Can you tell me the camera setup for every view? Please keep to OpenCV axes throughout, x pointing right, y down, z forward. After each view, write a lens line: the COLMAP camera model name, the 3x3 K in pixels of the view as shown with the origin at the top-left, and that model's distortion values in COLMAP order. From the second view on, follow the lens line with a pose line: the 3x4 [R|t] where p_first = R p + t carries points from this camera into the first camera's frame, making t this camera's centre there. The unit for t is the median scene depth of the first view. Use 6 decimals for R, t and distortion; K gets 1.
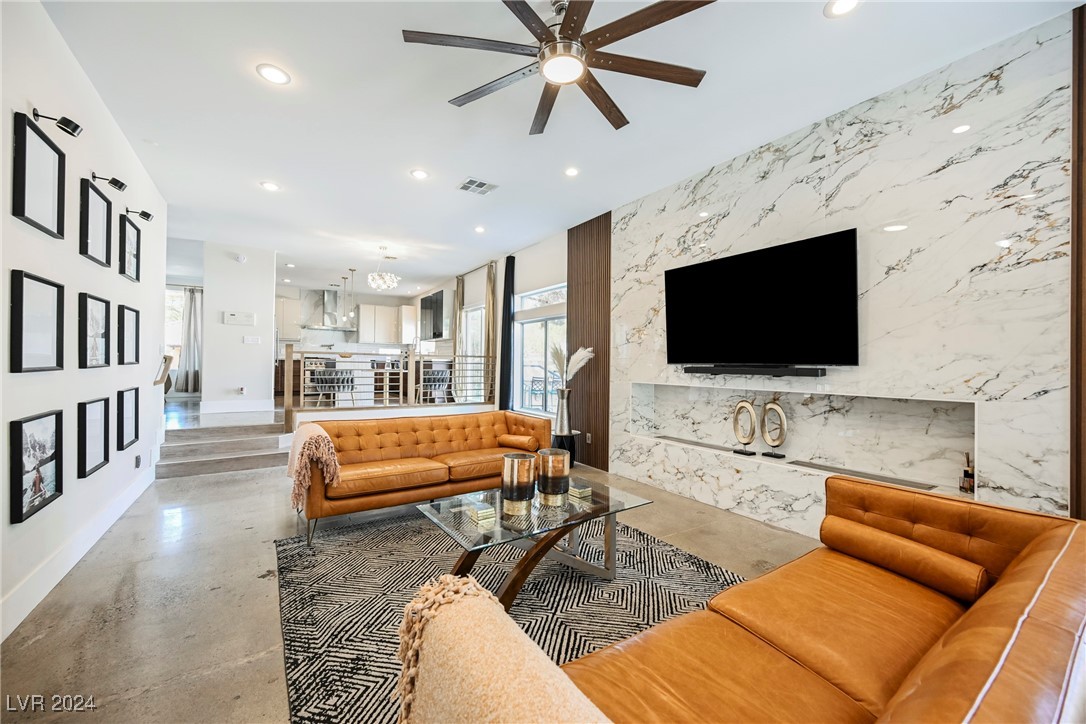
lens RADIAL K [[423.3, 0, 544.7], [0, 423.3, 362.5], [0, 0, 1]] dist [-0.000809, 0.000234]
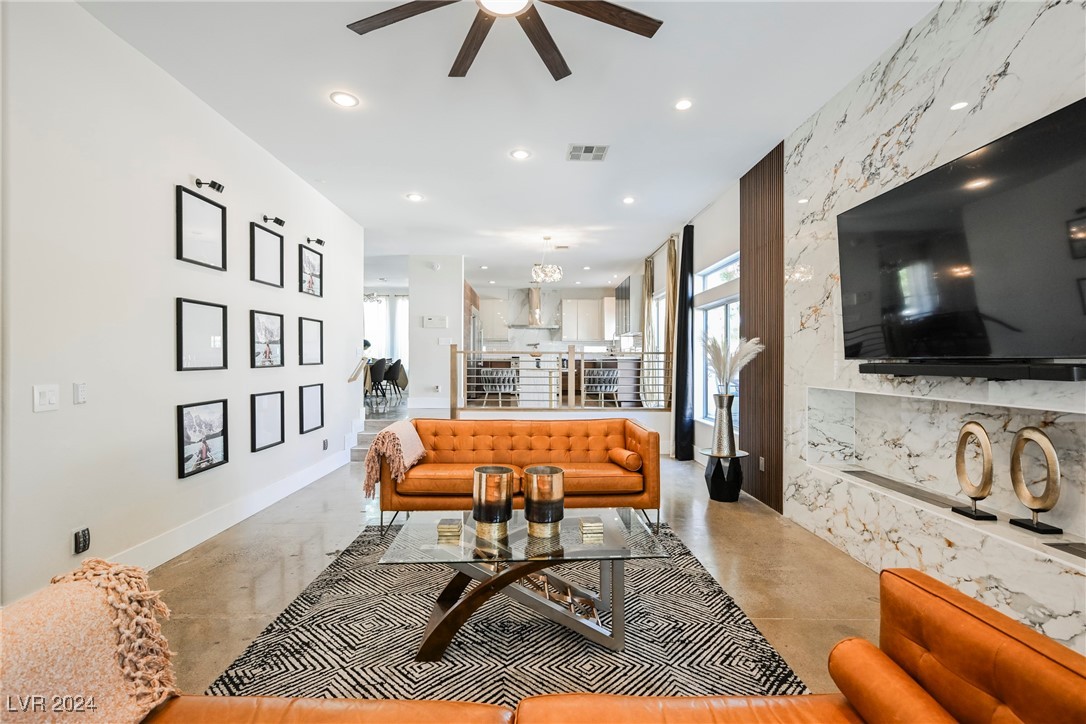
lens RADIAL K [[494.8, 0, 545.1], [0, 494.8, 362.9], [0, 0, 1]] dist [-0.000465, 0.000012]
pose [[0.846658, -0.008087, -0.532076, 0.317365], [0.010194, 0.999948, 0.001024, 0.003745], [0.532040, -0.006292, 0.846696, 0.123993]]
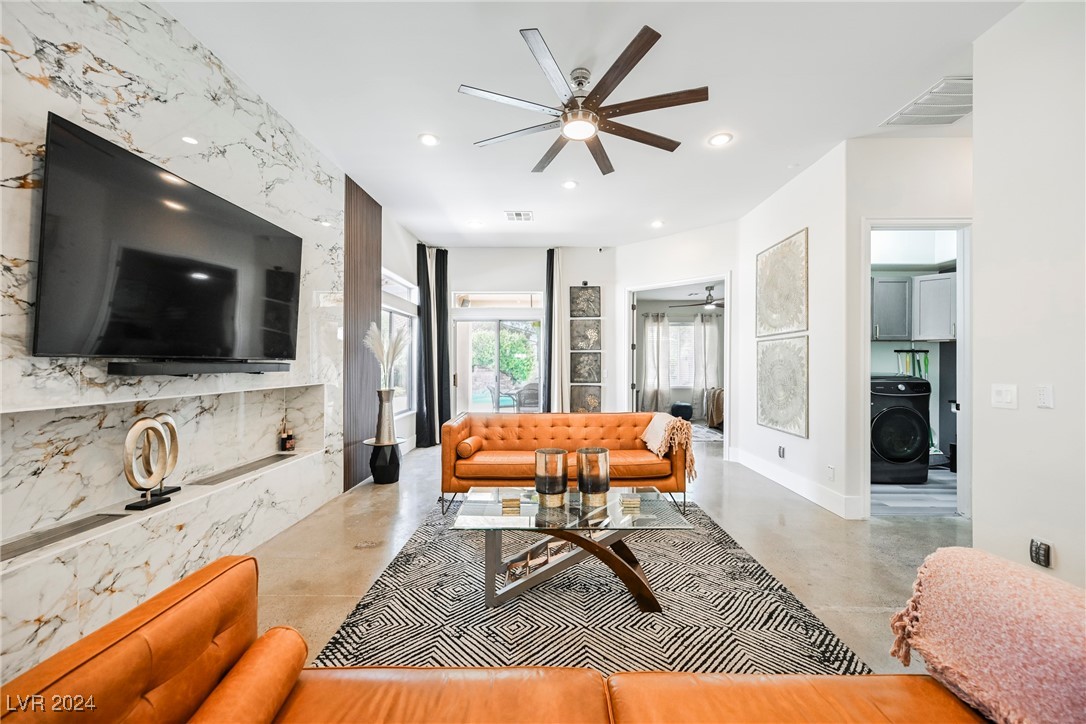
lens RADIAL K [[423.3, 0, 544.7], [0, 423.3, 362.5], [0, 0, 1]] dist [-0.000809, 0.000234]
pose [[-0.824260, -0.011923, 0.566086, -0.312896], [-0.013327, 0.999910, 0.001655, 0.002673], [-0.566054, -0.006180, -0.824345, 1.100292]]
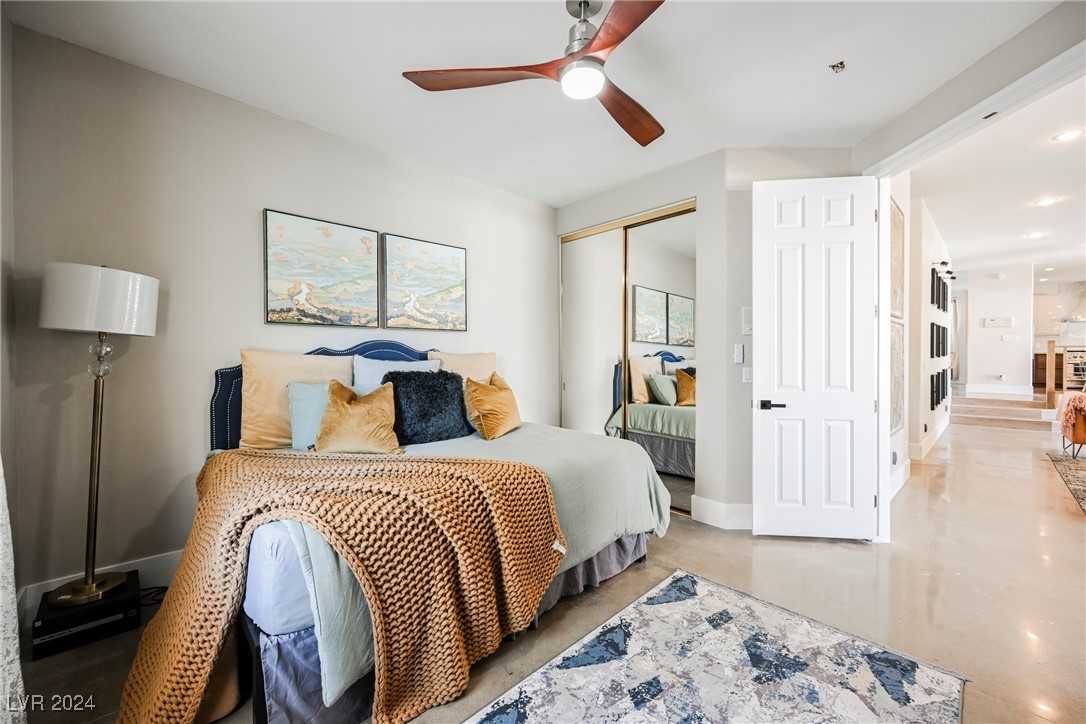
lens RADIAL K [[423.3, 0, 544.7], [0, 423.3, 362.5], [0, 0, 1]] dist [-0.000809, 0.000234]
pose [[0.168950, 0.001142, -0.985624, 0.560110], [0.007859, 0.999966, 0.002506, 0.011409], [0.985593, -0.008170, 0.168935, -1.019043]]
